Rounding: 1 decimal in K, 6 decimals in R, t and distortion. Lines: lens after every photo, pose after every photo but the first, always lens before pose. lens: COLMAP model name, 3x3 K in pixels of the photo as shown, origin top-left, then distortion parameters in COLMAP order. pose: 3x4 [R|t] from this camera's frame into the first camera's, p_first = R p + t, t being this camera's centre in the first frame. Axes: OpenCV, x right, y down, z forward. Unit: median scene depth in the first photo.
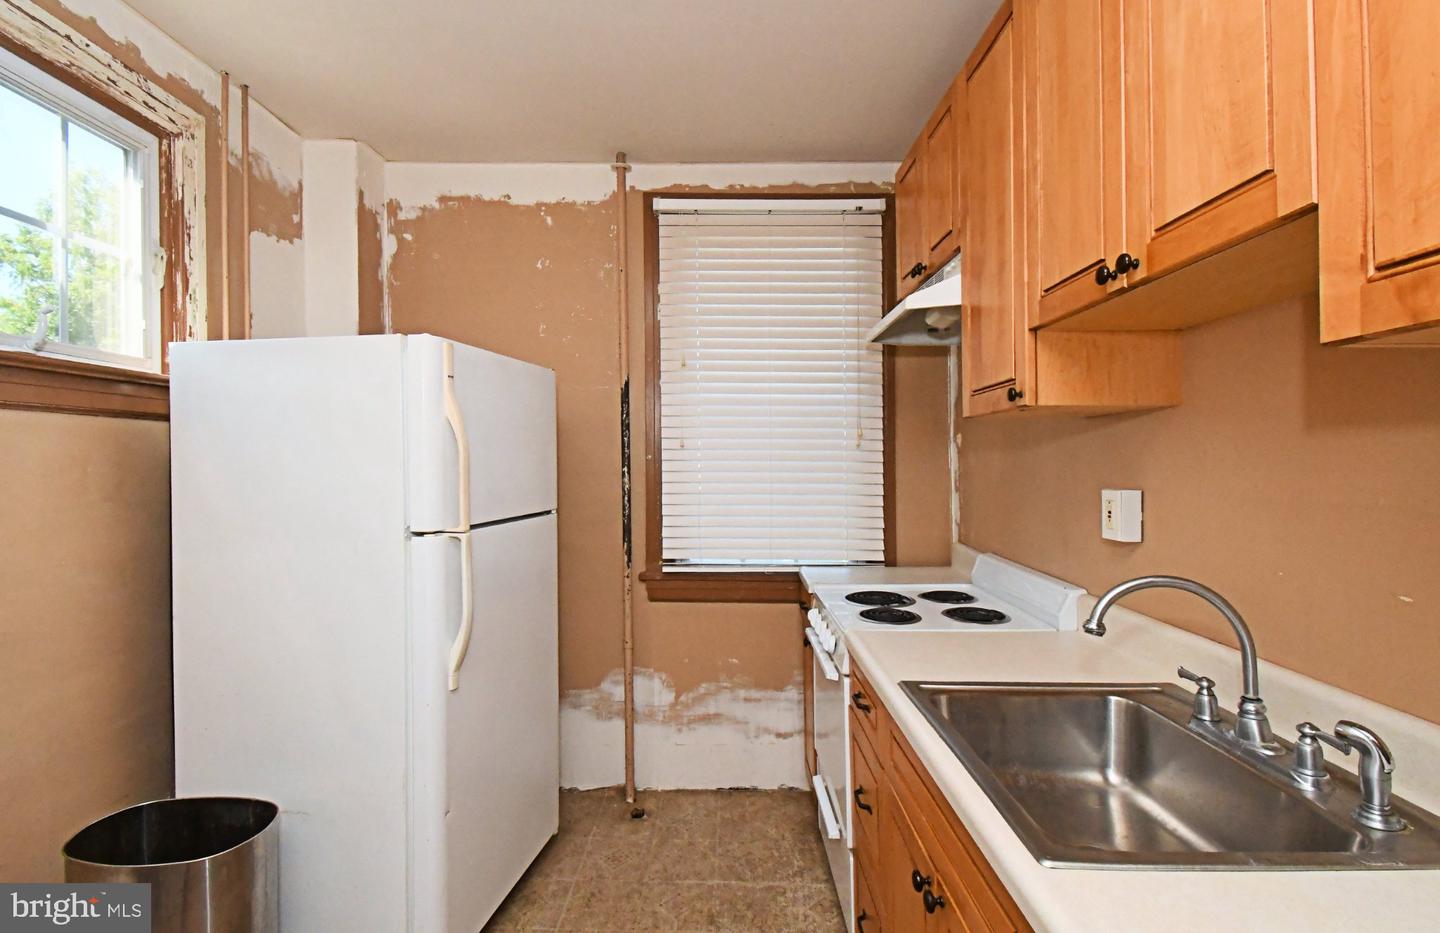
lens RADIAL K [[659.6, 0, 720.0], [0, 659.6, 466.5], [0, 0, 1]] dist [0.032003, -0.028867]
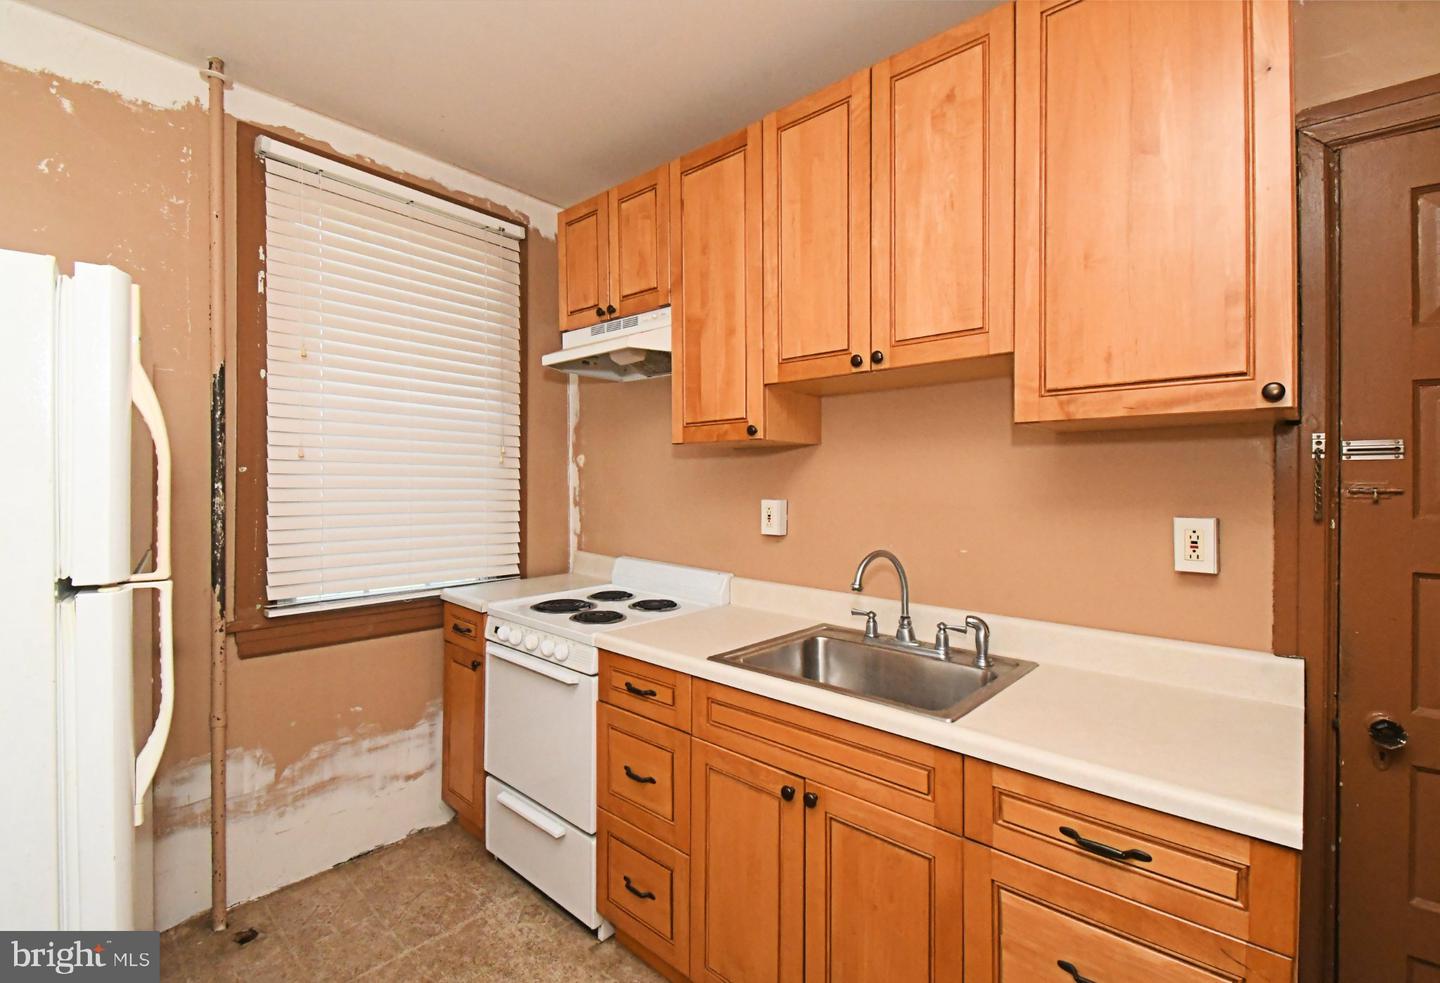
lens RADIAL K [[636.4, 0, 716.2], [0, 636.4, 485.6], [0, 0, 1]] dist [0.022333, -0.018237]
pose [[0.659789, 0.002973, 0.751445, -0.307575], [-0.003240, 0.999994, -0.001111, 0.003271], [-0.751444, -0.001702, 0.659795, 0.105778]]
